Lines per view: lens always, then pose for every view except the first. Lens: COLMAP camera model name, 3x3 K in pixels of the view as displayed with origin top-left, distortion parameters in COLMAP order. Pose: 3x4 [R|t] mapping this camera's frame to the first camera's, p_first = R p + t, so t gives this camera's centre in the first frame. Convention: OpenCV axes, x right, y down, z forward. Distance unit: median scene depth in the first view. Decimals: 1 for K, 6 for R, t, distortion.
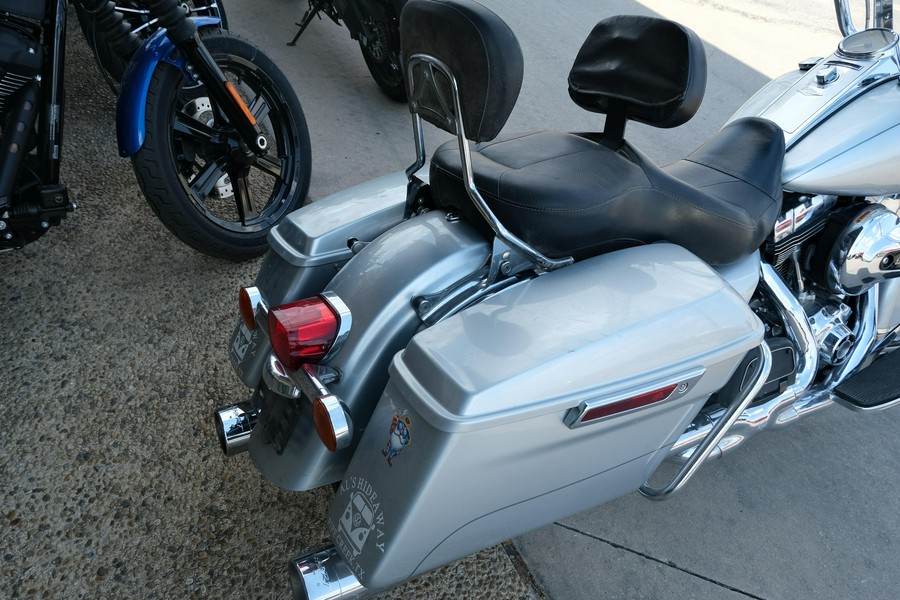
lens RADIAL K [[719.6, 0, 450.4], [0, 719.6, 307.6], [0, 0, 1]] dist [-0.015499, 0.027426]
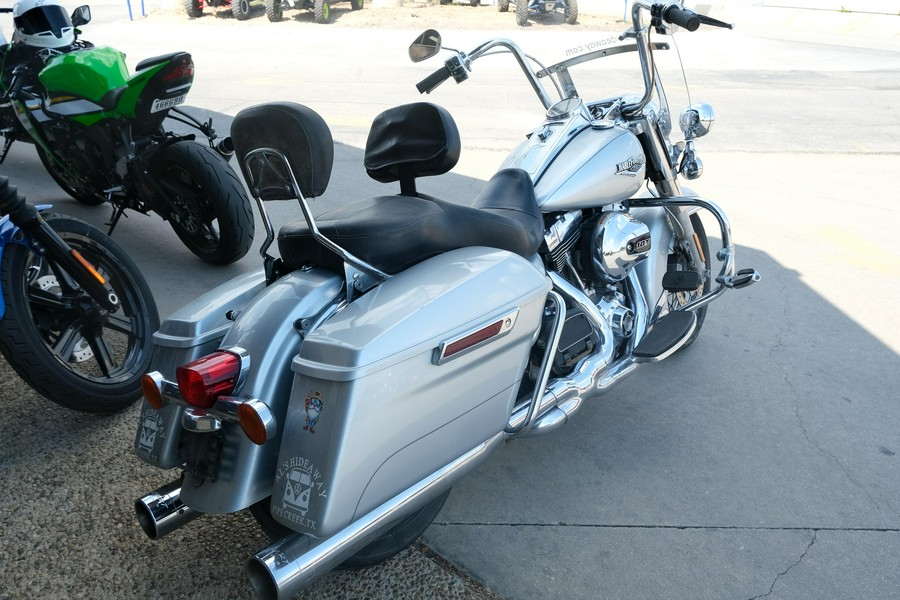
lens RADIAL K [[719.6, 0, 450.0], [0, 719.6, 302.8], [0, 0, 1]] dist [-0.015499, 0.027426]
pose [[0.935684, -0.245647, 0.253285, -0.076356], [0.300377, 0.931190, -0.206542, 0.212280], [-0.185120, 0.269339, 0.945086, -0.186235]]
